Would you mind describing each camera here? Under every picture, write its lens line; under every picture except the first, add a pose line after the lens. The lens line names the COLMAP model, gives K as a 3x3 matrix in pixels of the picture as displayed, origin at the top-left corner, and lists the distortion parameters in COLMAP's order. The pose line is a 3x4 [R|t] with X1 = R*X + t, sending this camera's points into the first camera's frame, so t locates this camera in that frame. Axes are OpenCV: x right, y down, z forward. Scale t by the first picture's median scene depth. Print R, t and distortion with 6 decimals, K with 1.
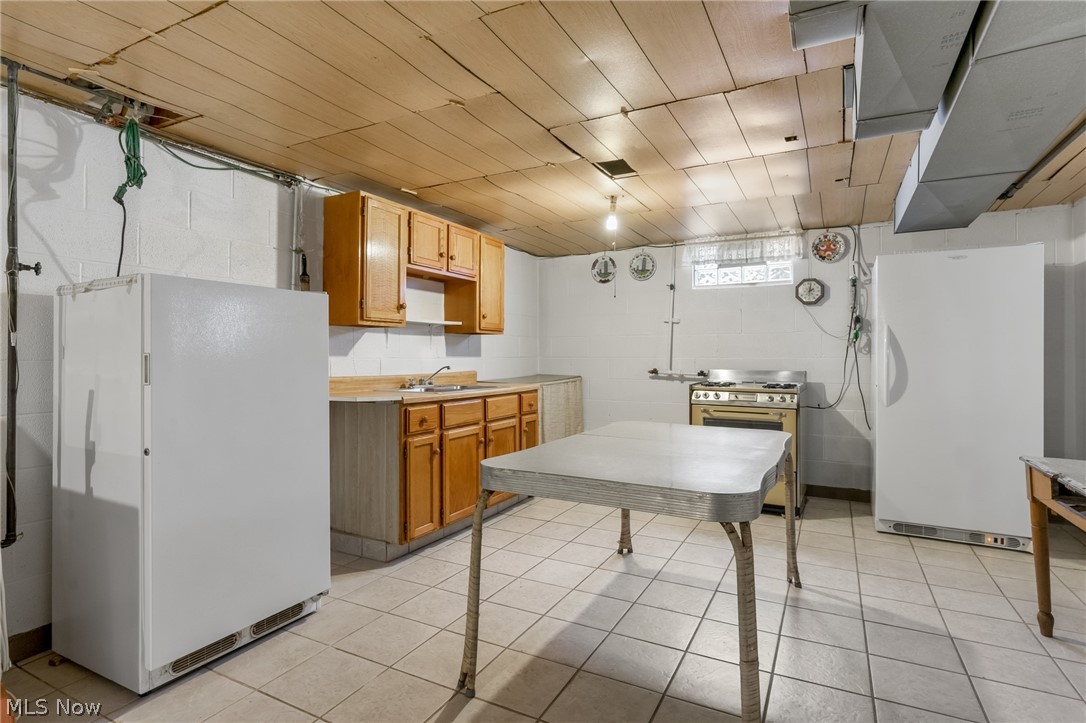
lens RADIAL K [[548.3, 0, 543.1], [0, 548.3, 350.7], [0, 0, 1]] dist [-0.001486, -0.000187]
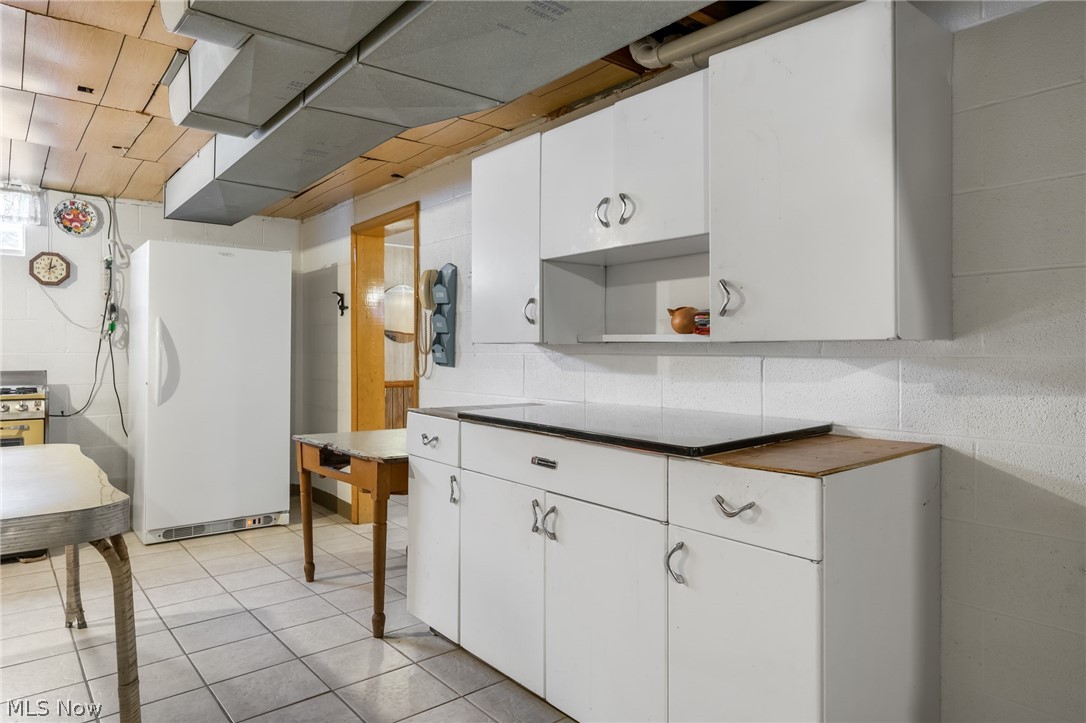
lens RADIAL K [[662.5, 0, 544.3], [0, 662.5, 345.7], [0, 0, 1]] dist [0.000340, -0.000377]
pose [[0.383580, 0.007034, 0.923481, -0.135561], [-0.007765, 0.999960, -0.004391, 0.001063], [-0.923475, -0.005487, 0.383620, -0.021382]]
